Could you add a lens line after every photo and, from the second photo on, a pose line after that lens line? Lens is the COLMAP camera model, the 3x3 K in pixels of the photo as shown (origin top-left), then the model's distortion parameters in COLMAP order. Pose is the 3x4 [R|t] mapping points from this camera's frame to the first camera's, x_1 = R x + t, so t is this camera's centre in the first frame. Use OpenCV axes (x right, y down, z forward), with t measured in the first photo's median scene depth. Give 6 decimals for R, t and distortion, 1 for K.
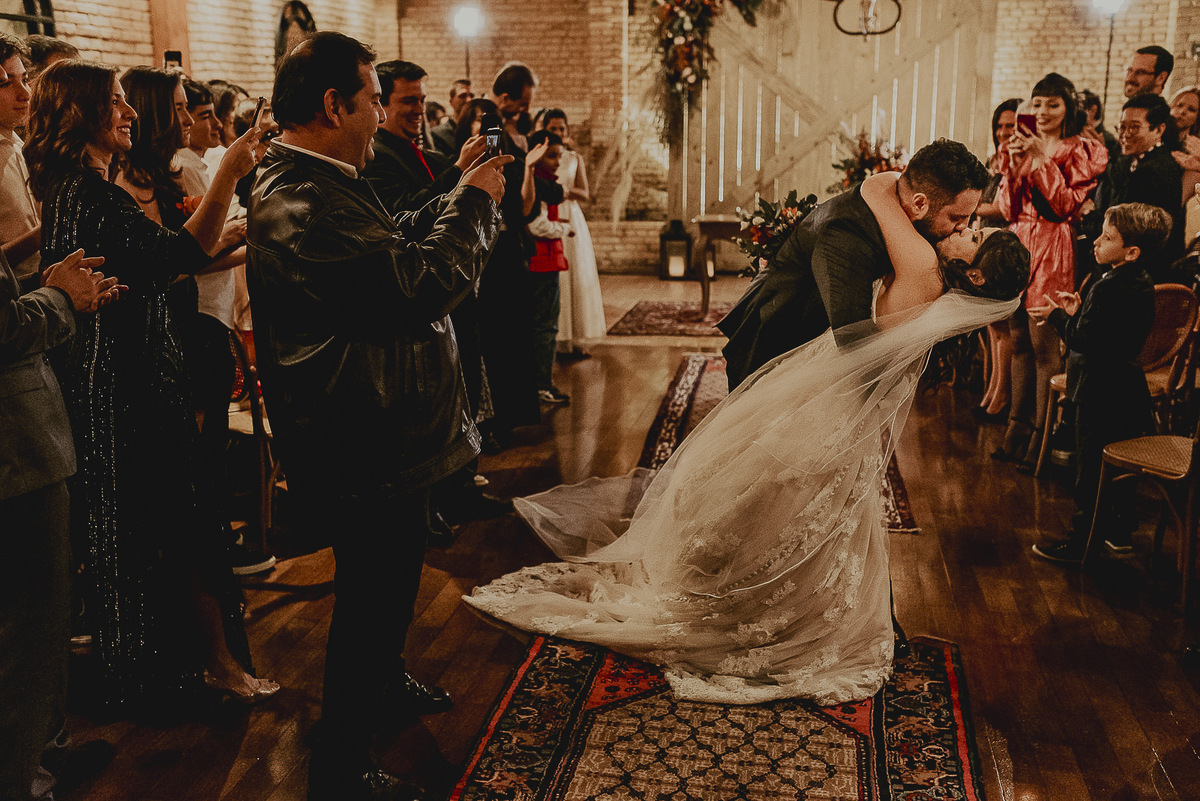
lens RADIAL K [[1139.7, 0, 601.1], [0, 1139.7, 399.7], [0, 0, 1]] dist [-0.050790, 0.000000]
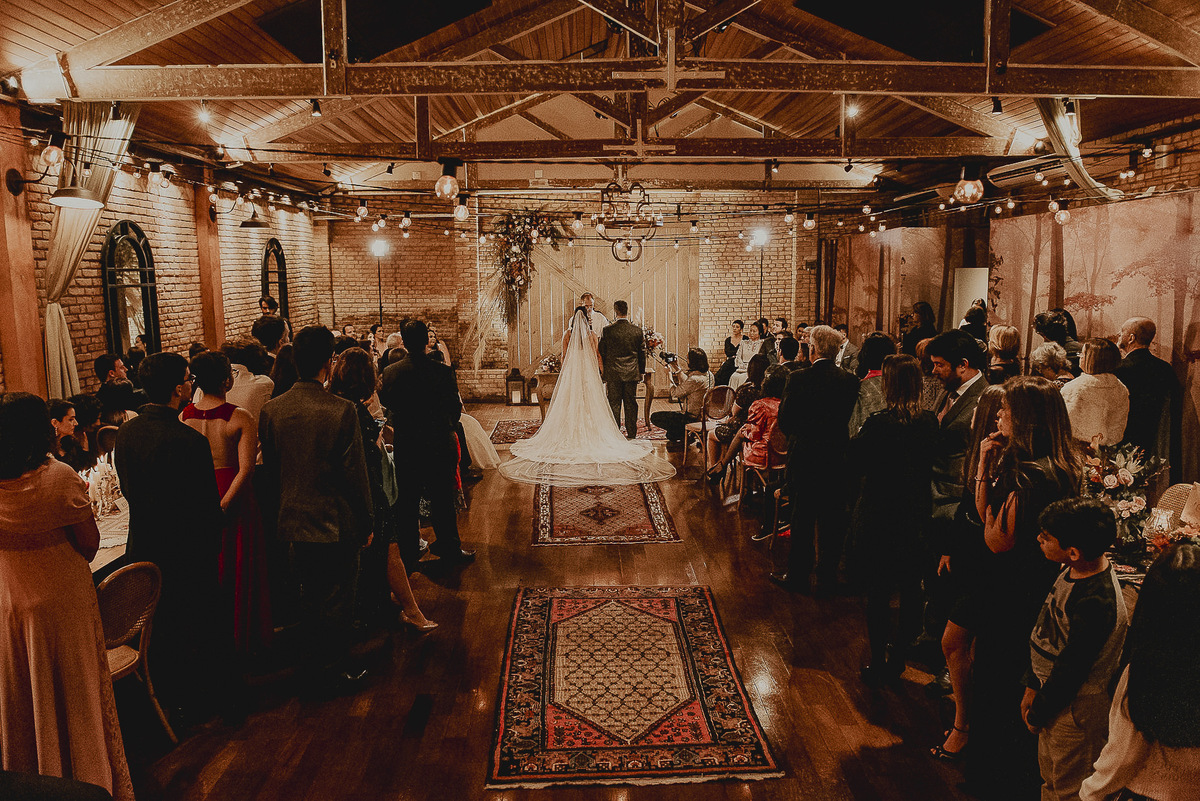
lens RADIAL K [[908.9, 0, 598.1], [0, 908.9, 397.3], [0, 0, 1]] dist [-0.048261, 0.000783]
pose [[0.974773, -0.037609, 0.220007, -0.105670], [0.056845, 0.995029, -0.081765, -0.005663], [-0.215838, 0.092208, 0.972066, -0.275111]]
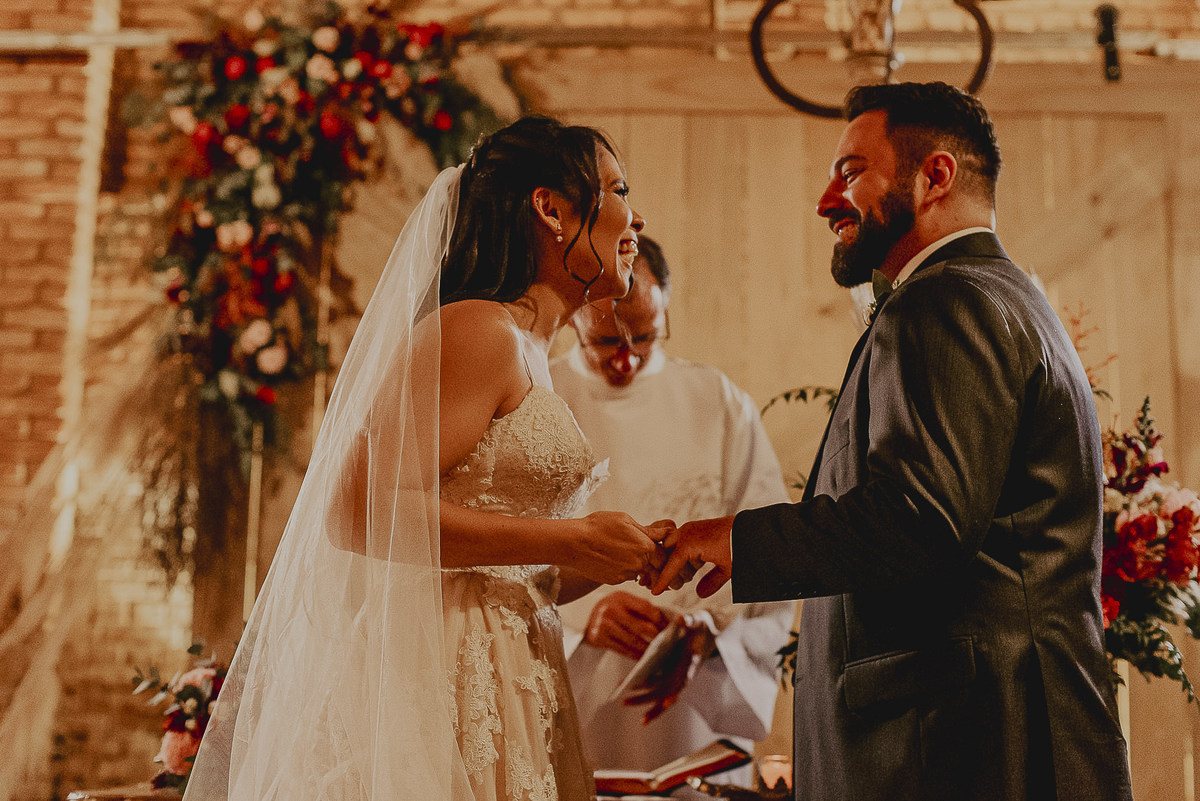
lens RADIAL K [[1563.9, 0, 599.4], [0, 1563.9, 450.4], [0, 0, 1]] dist [0.072336, 0.000000]
pose [[0.986482, 0.060664, 0.152230, 0.103422], [0.006569, 0.913569, -0.406632, -0.088545], [-0.163740, 0.402135, 0.900820, 0.613370]]
